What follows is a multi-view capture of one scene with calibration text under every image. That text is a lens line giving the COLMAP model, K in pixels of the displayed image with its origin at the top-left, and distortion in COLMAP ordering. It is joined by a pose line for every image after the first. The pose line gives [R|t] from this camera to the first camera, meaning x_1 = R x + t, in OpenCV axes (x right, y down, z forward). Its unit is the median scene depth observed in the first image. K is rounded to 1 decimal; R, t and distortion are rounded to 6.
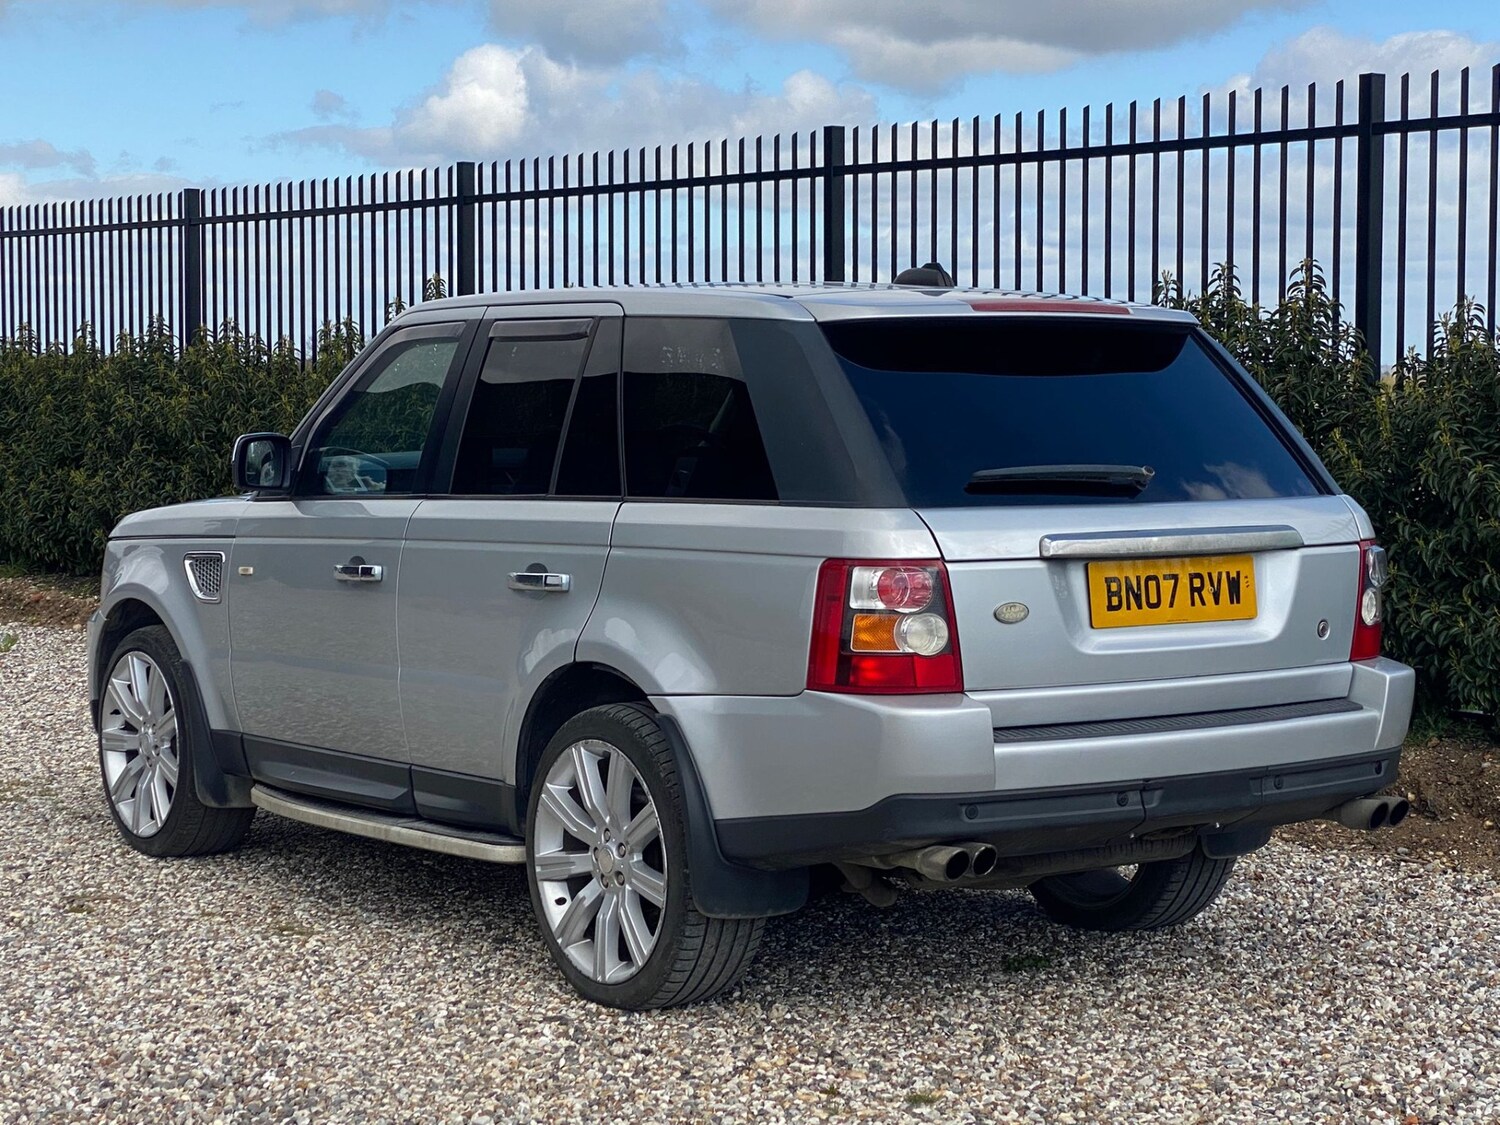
lens RADIAL K [[3239.8, 0, 745.5], [0, 3239.8, 563.0], [0, 0, 1]] dist [0.222507, 0.000000]
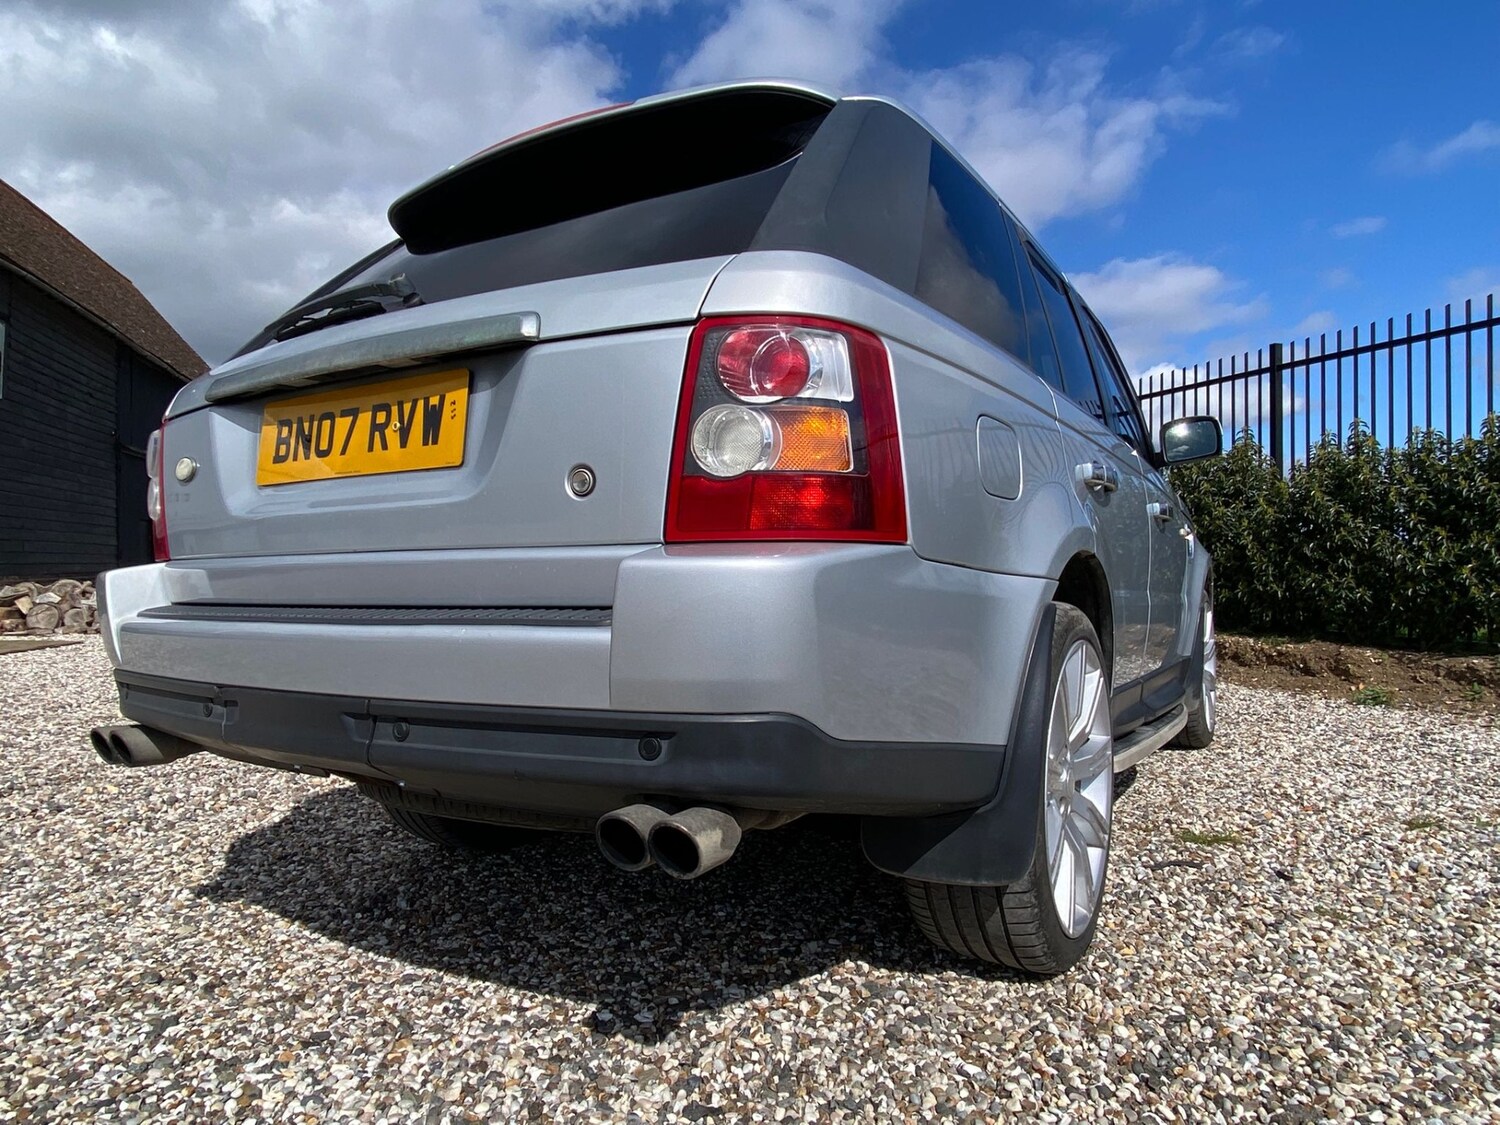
lens RADIAL K [[1001.6, 0, 756.8], [0, 1001.6, 562.8], [0, 0, 1]] dist [0.025043, 0.003731]
pose [[0.958474, 0.000670, -0.285180, 0.062724], [-0.020392, 0.997598, -0.066195, 0.065724], [0.284450, 0.069262, 0.956186, 0.327573]]
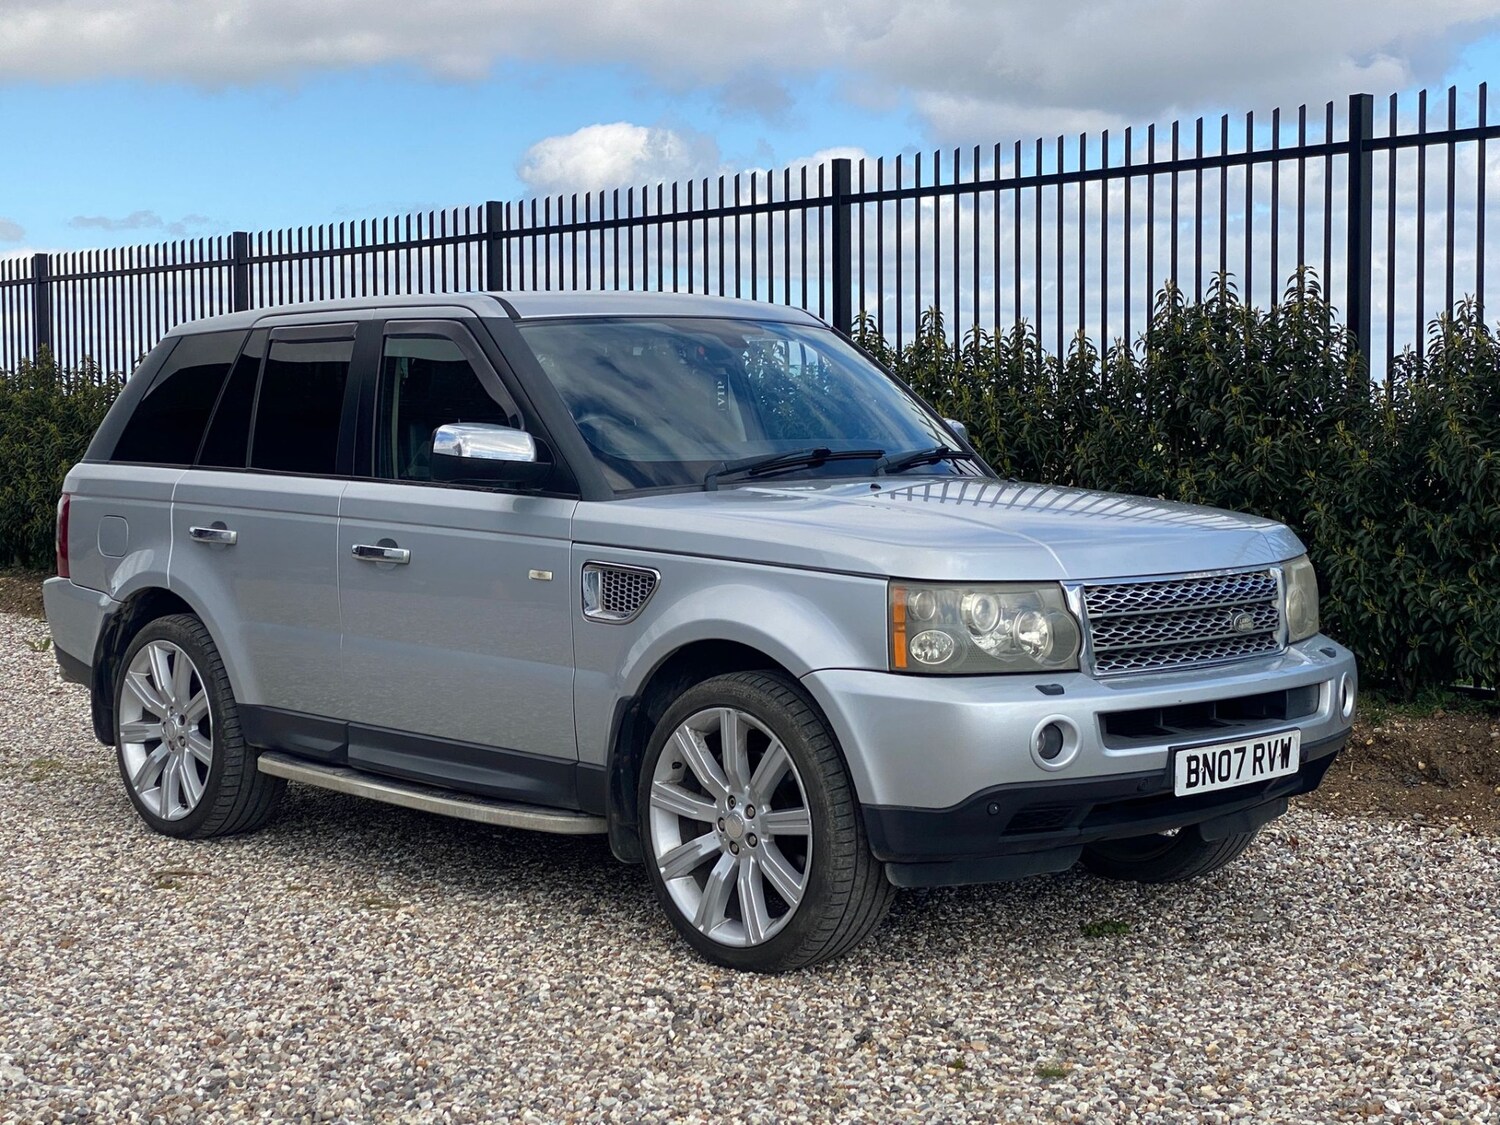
lens RADIAL K [[2663.5, 0, 755.8], [0, 2663.5, 559.4], [0, 0, 1]] dist [0.195524, 0.000000]
pose [[0.999392, -0.006856, 0.034192, -0.049766], [0.007220, 0.999919, -0.010525, 0.014454], [-0.034117, 0.010765, 0.999360, 0.155577]]
